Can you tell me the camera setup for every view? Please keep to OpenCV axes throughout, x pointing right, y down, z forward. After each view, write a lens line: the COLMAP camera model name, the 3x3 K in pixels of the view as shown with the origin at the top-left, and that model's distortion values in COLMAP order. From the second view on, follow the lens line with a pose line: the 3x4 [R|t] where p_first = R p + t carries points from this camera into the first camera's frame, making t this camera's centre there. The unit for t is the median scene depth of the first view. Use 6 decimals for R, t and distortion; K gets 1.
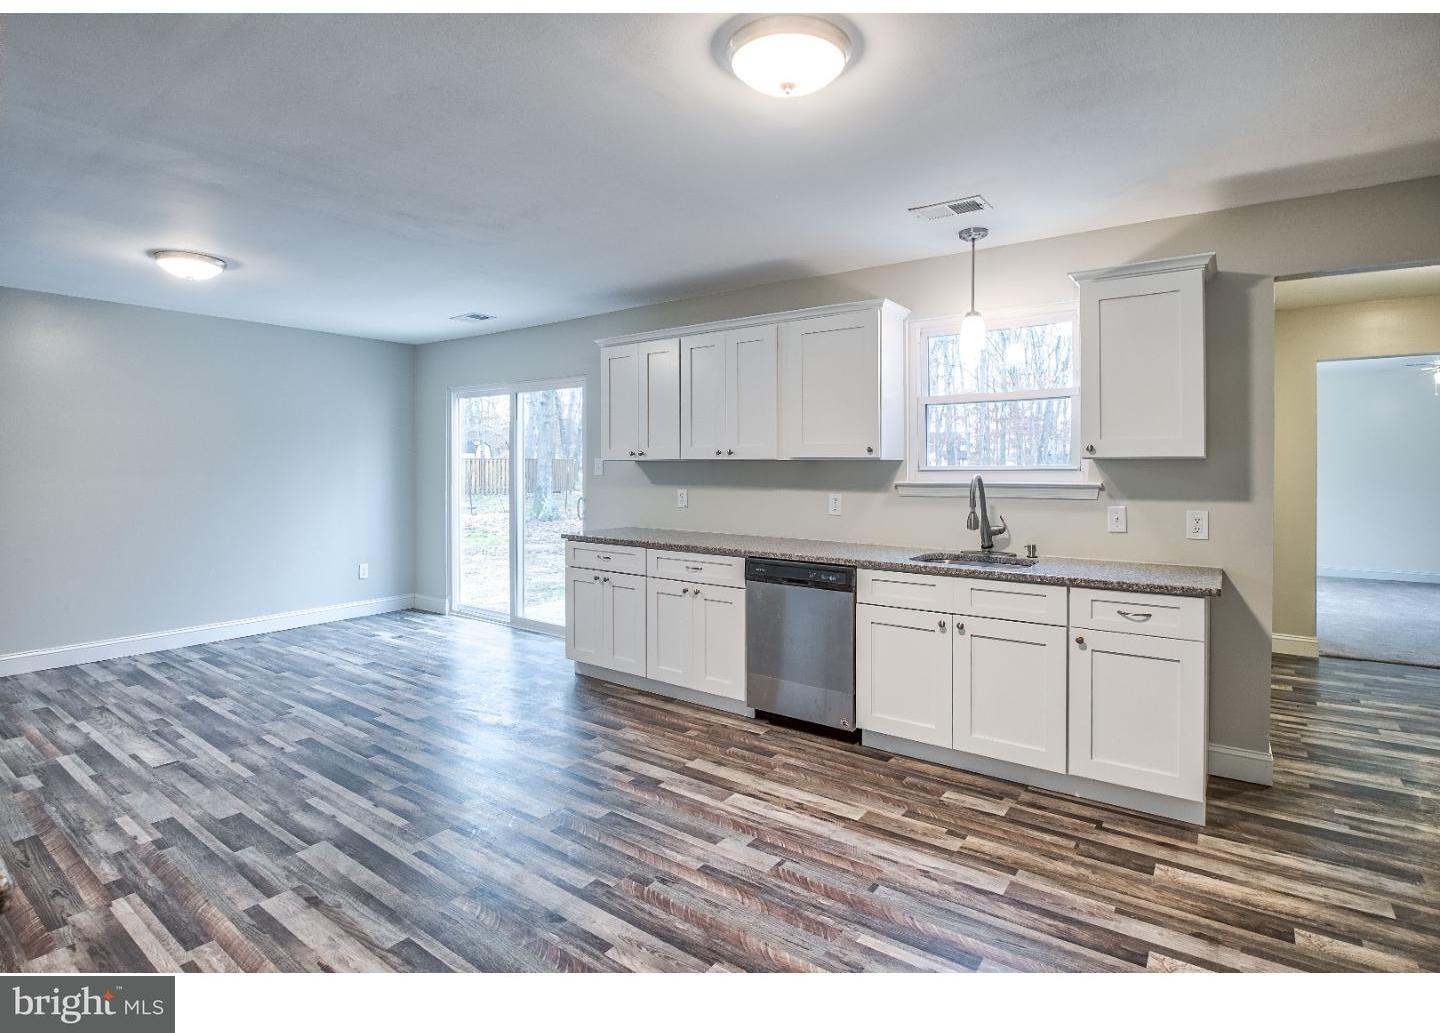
lens RADIAL K [[741.1, 0, 732.2], [0, 741.1, 483.2], [0, 0, 1]] dist [-0.002167, -0.027793]
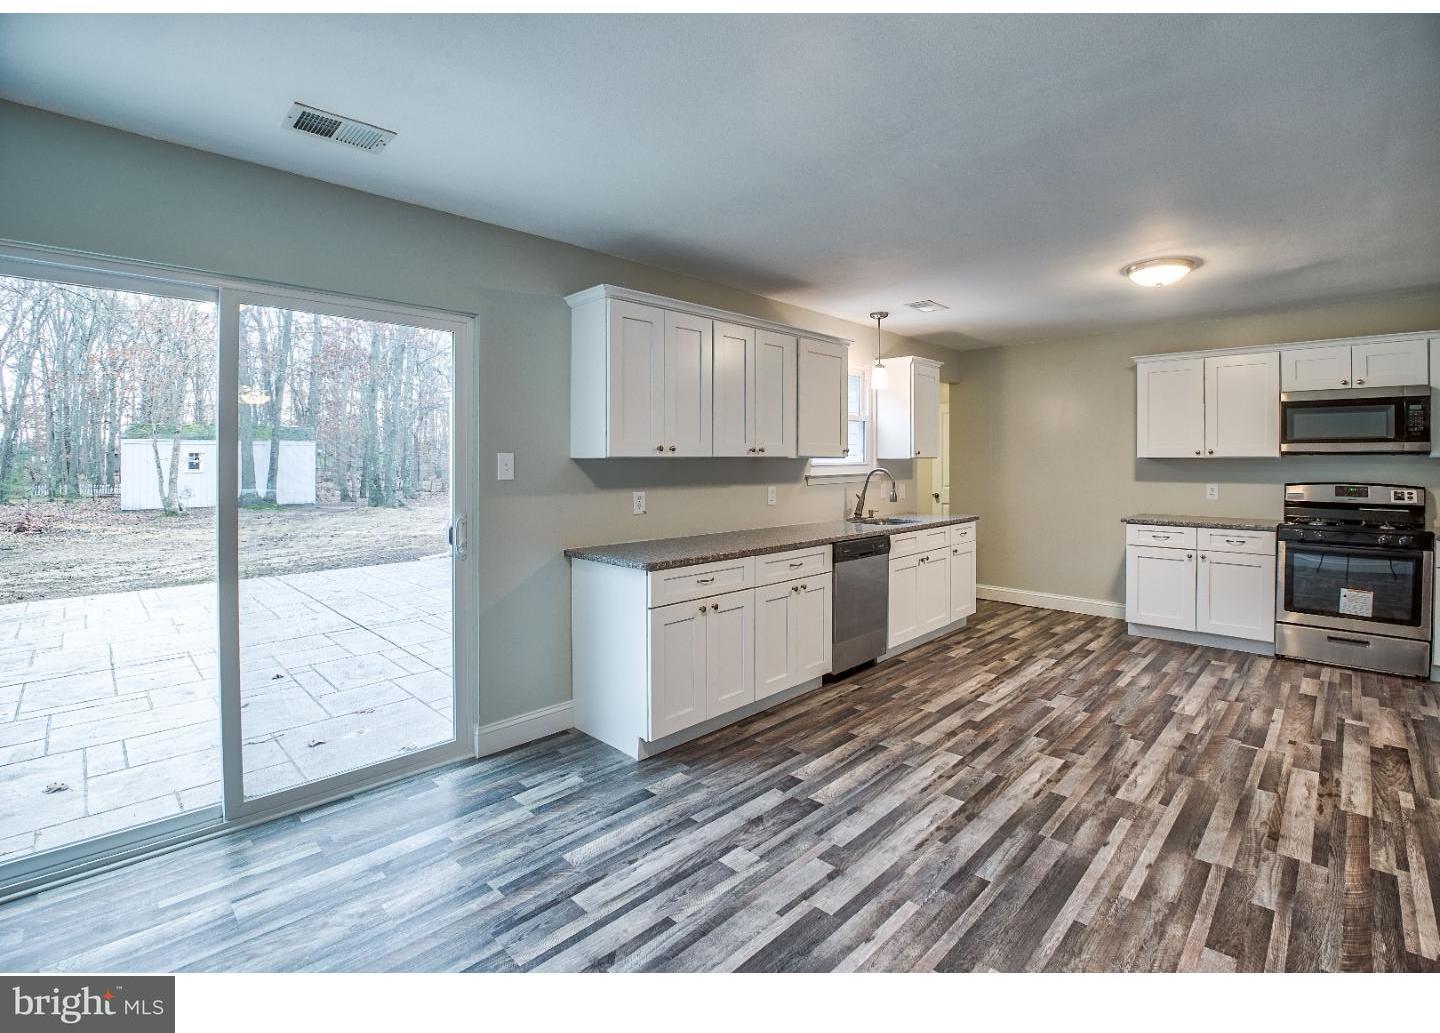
lens RADIAL K [[657.3, 0, 727.5], [0, 657.3, 462.7], [0, 0, 1]] dist [-0.049319, 0.001721]
pose [[0.138073, -0.004205, 0.990413, -1.368726], [0.025229, 0.999681, 0.000727, -0.039356], [-0.990101, 0.024887, 0.138135, 1.398720]]
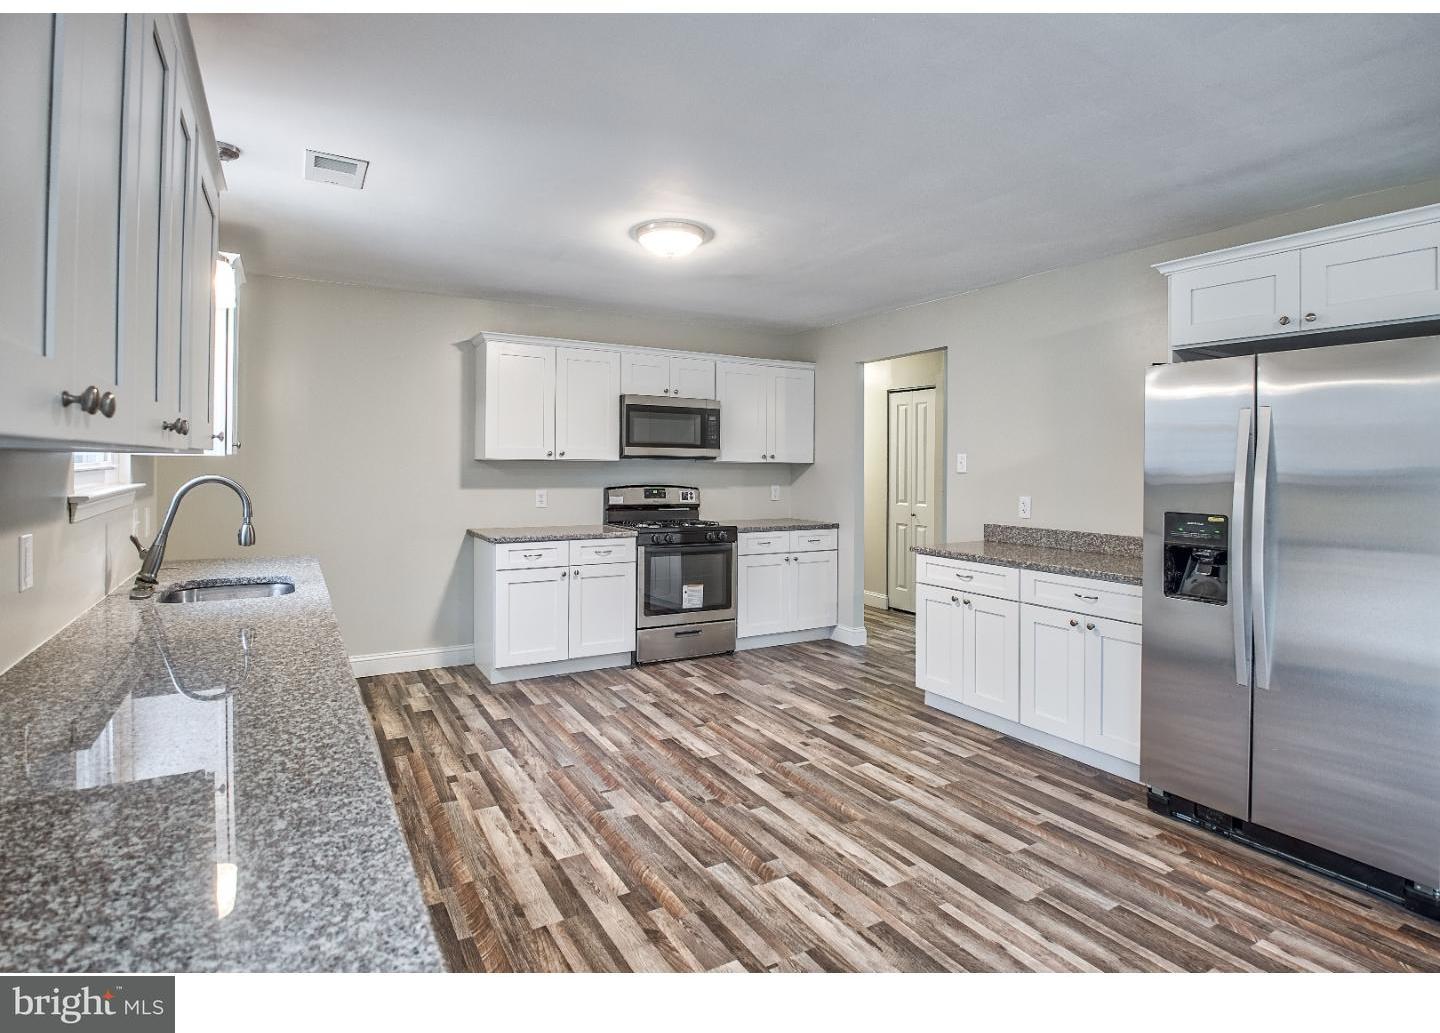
lens RADIAL K [[741.1, 0, 732.2], [0, 741.1, 483.2], [0, 0, 1]] dist [-0.002167, -0.027793]
pose [[-0.919749, -0.019705, 0.392012, -0.538126], [-0.001219, 0.998878, 0.047349, -0.048124], [-0.392505, 0.043072, -0.918741, 1.820438]]
